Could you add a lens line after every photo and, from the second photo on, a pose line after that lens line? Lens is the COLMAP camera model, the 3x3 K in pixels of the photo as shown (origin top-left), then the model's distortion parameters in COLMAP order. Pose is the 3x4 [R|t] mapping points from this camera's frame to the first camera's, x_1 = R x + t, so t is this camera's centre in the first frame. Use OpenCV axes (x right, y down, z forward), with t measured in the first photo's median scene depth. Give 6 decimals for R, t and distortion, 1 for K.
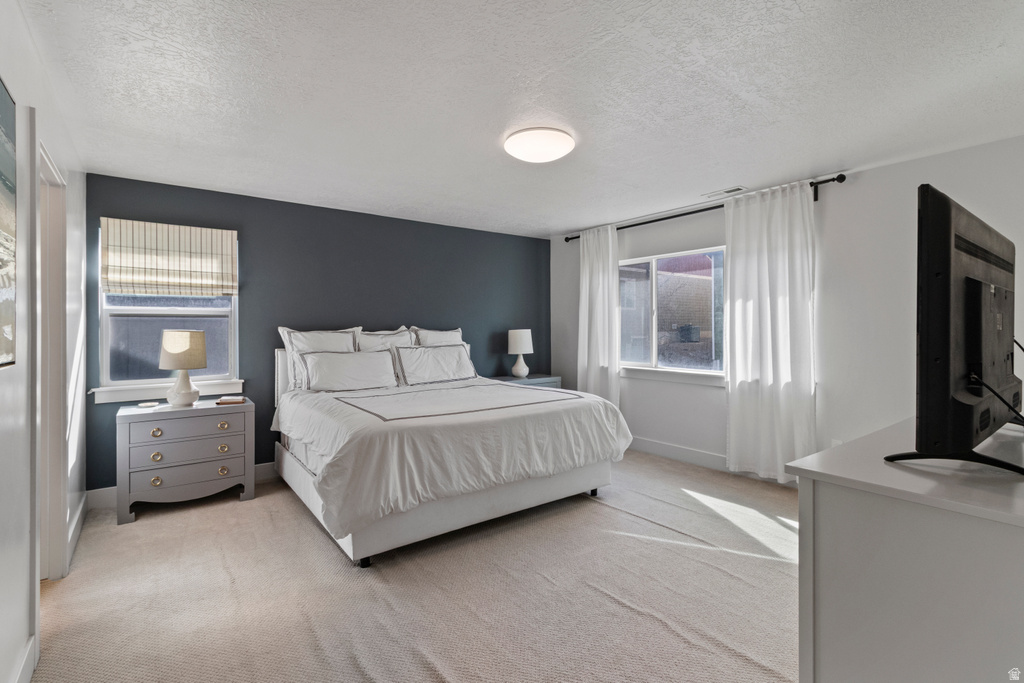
lens RADIAL K [[489.3, 0, 512.4], [0, 489.3, 332.1], [0, 0, 1]] dist [-0.000570, 0.003073]
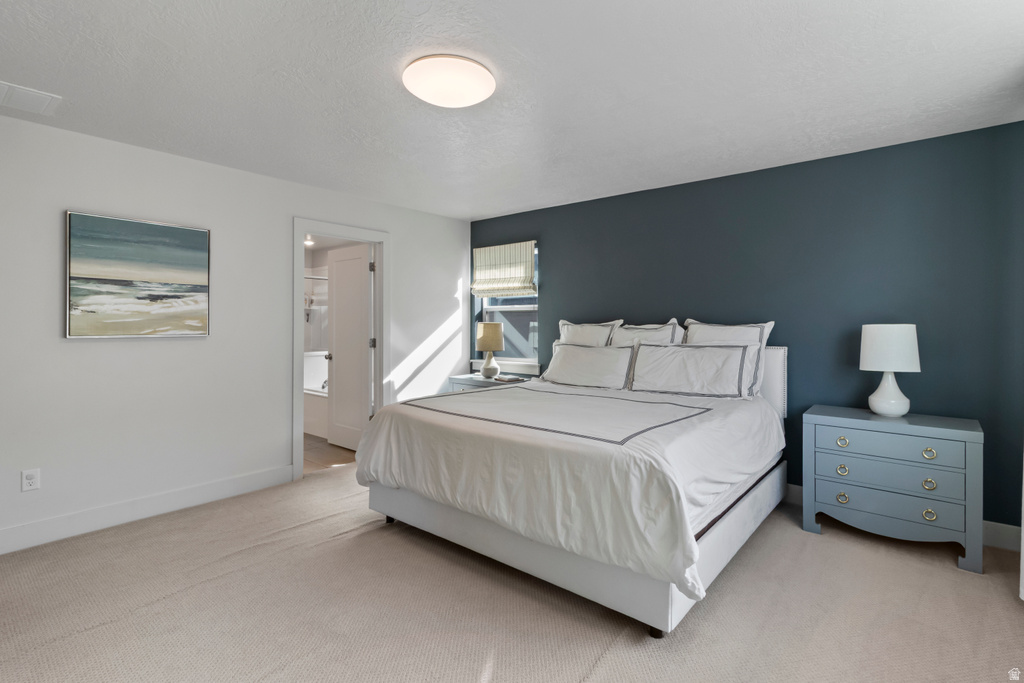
lens RADIAL K [[489.3, 0, 511.1], [0, 489.3, 335.1], [0, 0, 1]] dist [-0.000570, 0.003073]
pose [[0.221329, 0.028324, -0.974788, 0.640870], [-0.011197, 0.999586, 0.026502, -0.005358], [0.975135, 0.005049, 0.221555, 0.723738]]
